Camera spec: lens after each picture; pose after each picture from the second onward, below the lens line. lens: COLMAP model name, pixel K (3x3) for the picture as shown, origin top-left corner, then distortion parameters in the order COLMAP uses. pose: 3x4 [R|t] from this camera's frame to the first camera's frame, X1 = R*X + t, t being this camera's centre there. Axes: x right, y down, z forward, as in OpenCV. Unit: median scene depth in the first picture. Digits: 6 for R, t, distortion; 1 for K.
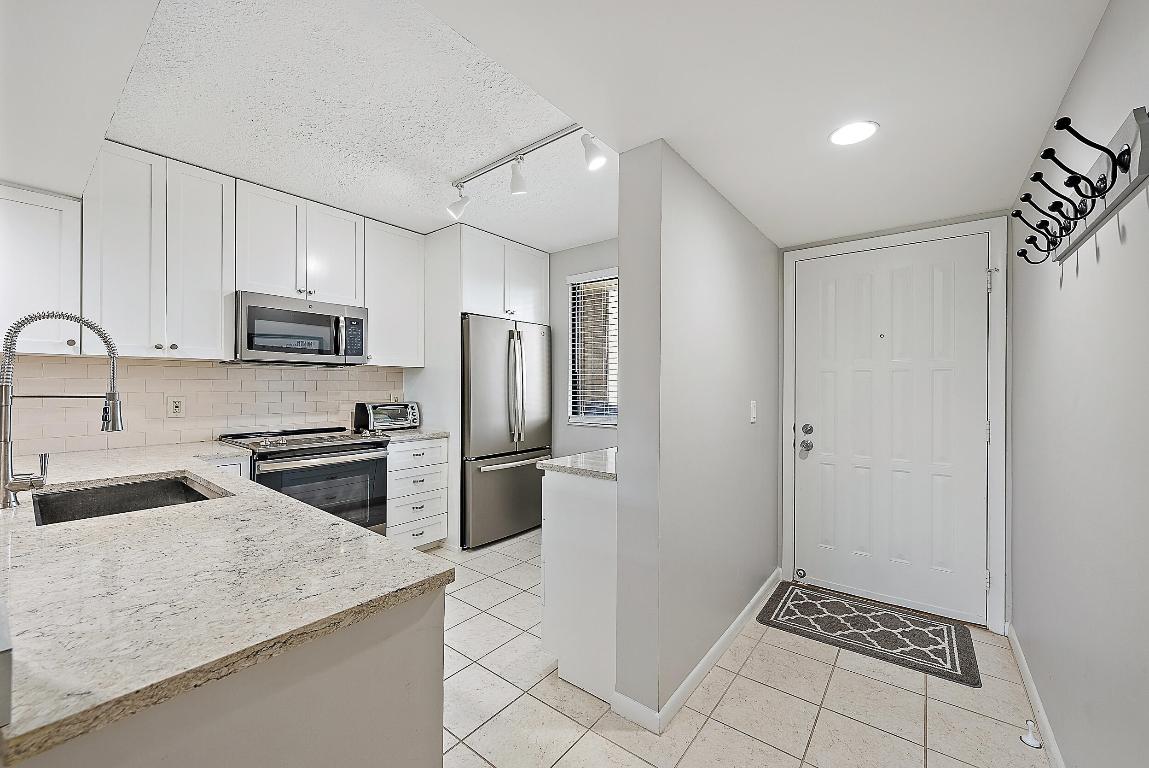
lens RADIAL K [[443.0, 0, 578.5], [0, 443.0, 385.9], [0, 0, 1]] dist [0.000650, 0.000066]
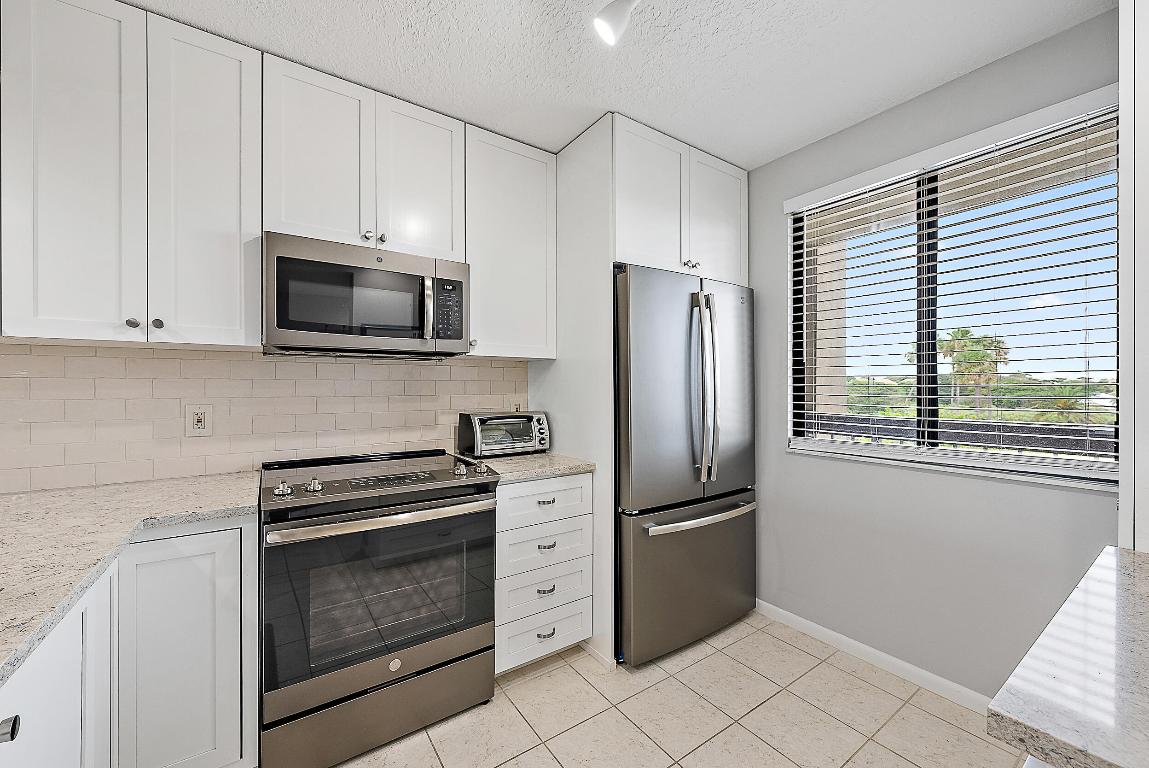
lens RADIAL K [[443.0, 0, 578.5], [0, 443.0, 385.9], [0, 0, 1]] dist [0.000650, 0.000066]
pose [[0.955748, -0.003731, -0.294162, -0.135732], [0.003508, 0.999993, -0.001284, -0.001162], [0.294165, 0.000195, 0.955755, 0.417315]]
